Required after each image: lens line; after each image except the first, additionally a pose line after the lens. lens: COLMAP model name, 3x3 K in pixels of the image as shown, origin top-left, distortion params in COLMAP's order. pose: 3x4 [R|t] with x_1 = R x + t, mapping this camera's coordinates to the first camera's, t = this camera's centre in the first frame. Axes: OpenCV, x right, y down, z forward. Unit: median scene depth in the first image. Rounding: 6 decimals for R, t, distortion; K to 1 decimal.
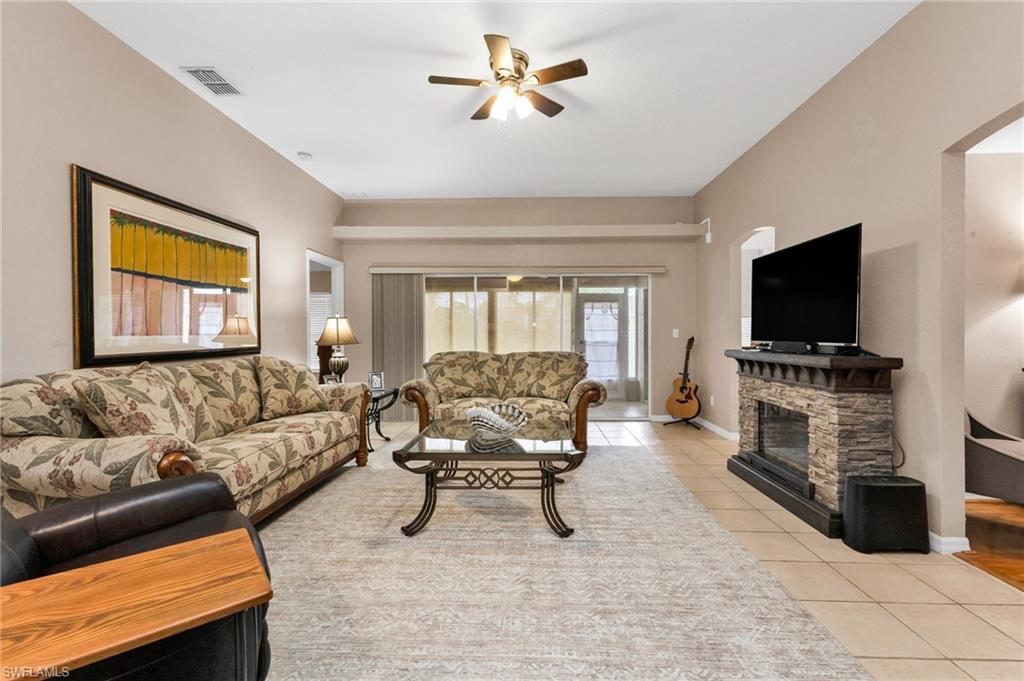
lens RADIAL K [[447.7, 0, 522.0], [0, 447.7, 338.0], [0, 0, 1]] dist [0.007159, 0.000005]
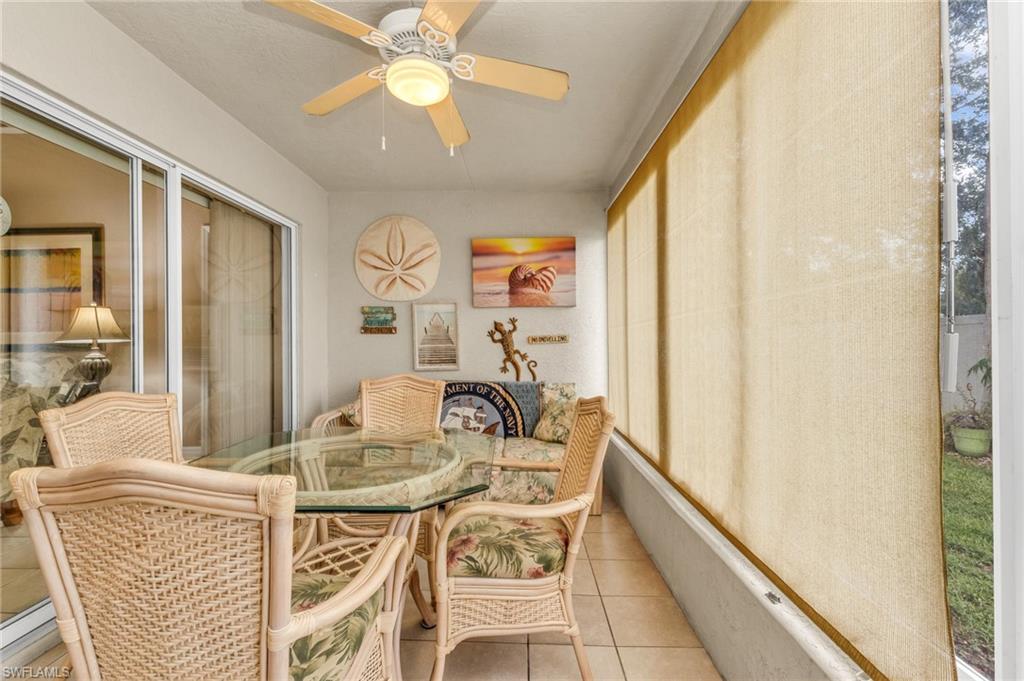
lens RADIAL K [[455.2, 0, 506.9], [0, 455.2, 334.2], [0, 0, 1]] dist [0.004480, 0.000259]
pose [[0.001130, -0.009921, -0.999950, 0.570707], [-0.003926, 0.999943, -0.009926, 0.010128], [0.999992, 0.003937, 0.001090, 2.498084]]
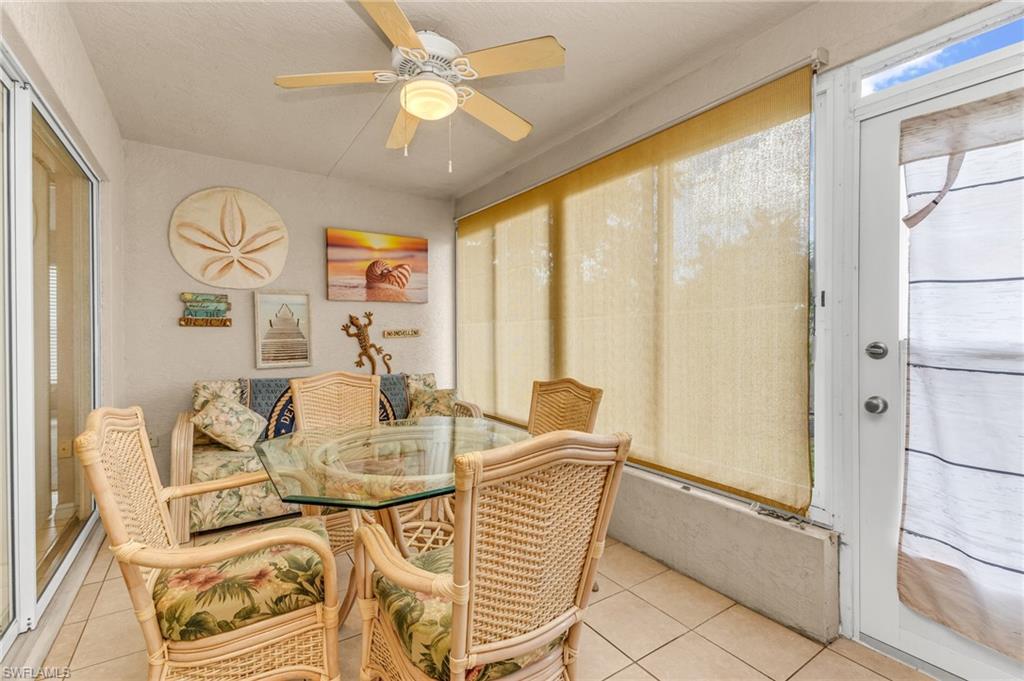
lens RADIAL K [[455.2, 0, 506.9], [0, 455.2, 334.2], [0, 0, 1]] dist [0.004480, 0.000259]
pose [[0.575467, 0.009197, -0.817773, 0.570759], [-0.008572, 0.999950, 0.005214, 0.003779], [0.817780, 0.004010, 0.575517, 2.089463]]
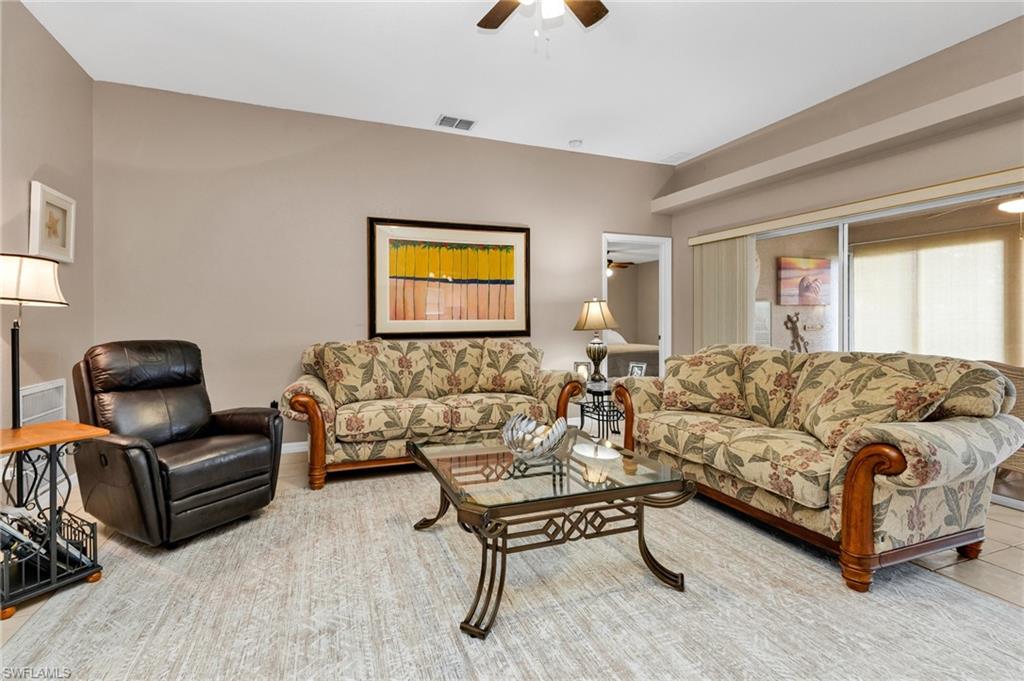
lens RADIAL K [[455.2, 0, 506.9], [0, 455.2, 334.2], [0, 0, 1]] dist [0.004480, 0.000259]
pose [[0.366550, 0.029525, -0.929930, 0.602810], [-0.007467, 0.999558, 0.028792, -0.004659], [0.930369, -0.003610, 0.366608, 0.688830]]
